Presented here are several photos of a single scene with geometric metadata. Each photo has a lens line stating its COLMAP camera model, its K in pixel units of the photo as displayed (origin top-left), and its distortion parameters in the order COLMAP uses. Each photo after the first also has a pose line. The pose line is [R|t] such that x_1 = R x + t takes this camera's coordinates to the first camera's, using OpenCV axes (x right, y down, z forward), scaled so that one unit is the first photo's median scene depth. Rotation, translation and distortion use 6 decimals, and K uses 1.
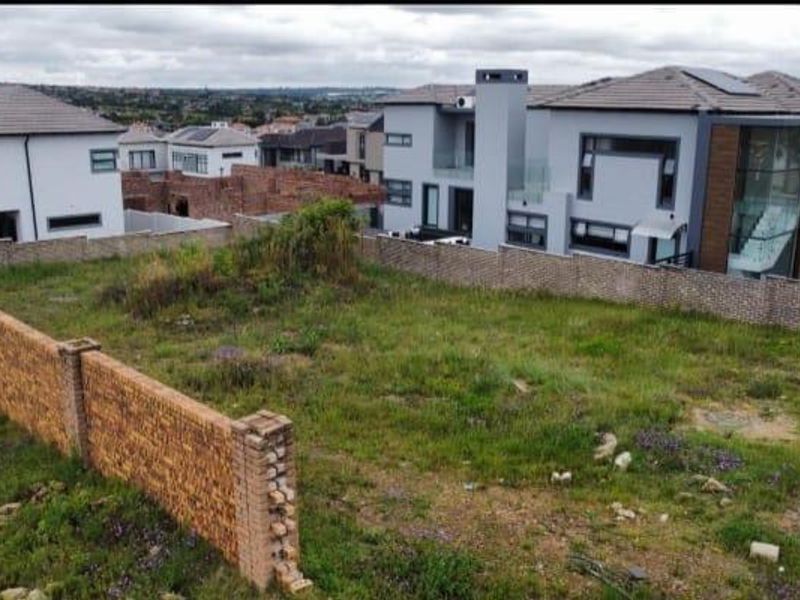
lens RADIAL K [[795.3, 0, 401.1], [0, 795.3, 320.1], [0, 0, 1]] dist [-0.196662, 0.379259]
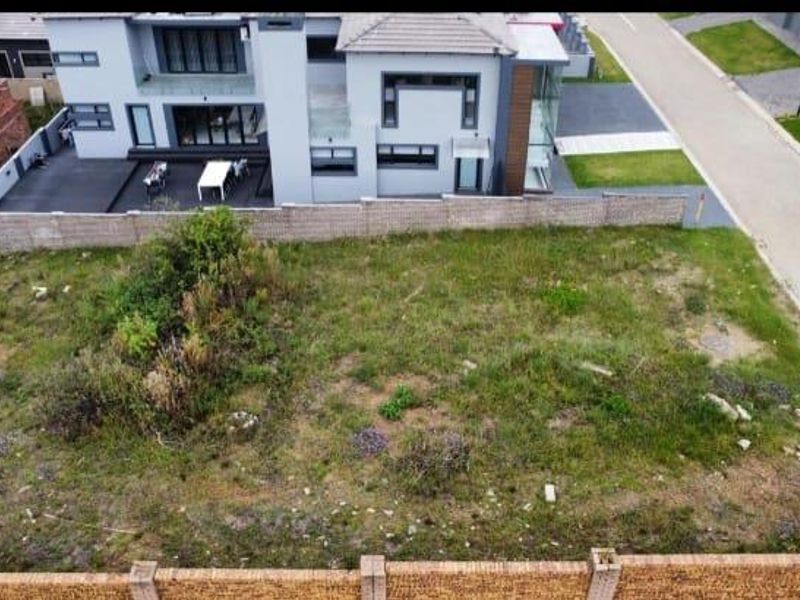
lens RADIAL K [[798.9, 0, 400.0], [0, 798.9, 300.0], [0, 0, 1]] dist [-0.201053, 0.376072]
pose [[0.712116, -0.410257, 0.569718, -0.558915], [0.190184, 0.893879, 0.405968, -0.437120], [-0.675811, -0.180745, 0.714571, 0.158071]]
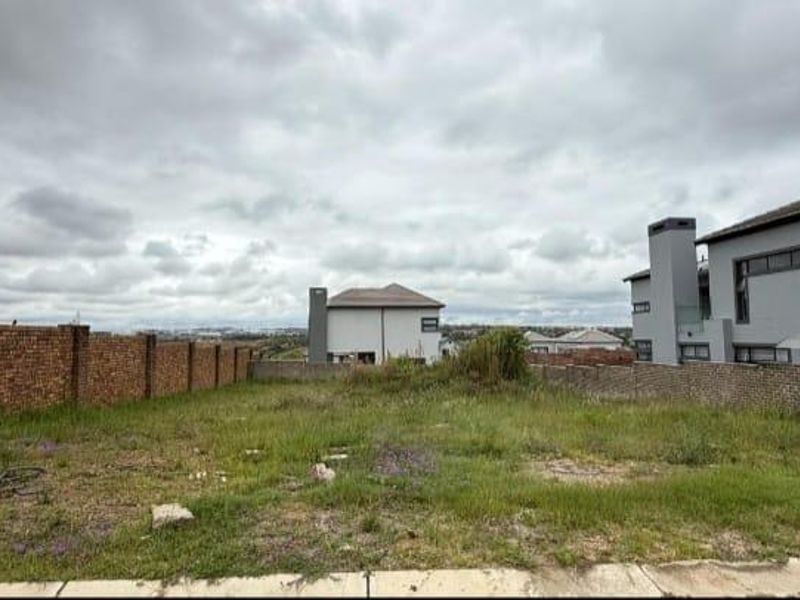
lens RADIAL K [[518.3, 0, 397.8], [0, 518.3, 310.3], [0, 0, 1]] dist [-0.001231, -0.001095]
pose [[0.771587, -0.048719, -0.634255, 0.351090], [-0.156776, 0.951744, -0.263828, 0.080696], [0.616502, 0.303003, 0.726715, 0.277740]]
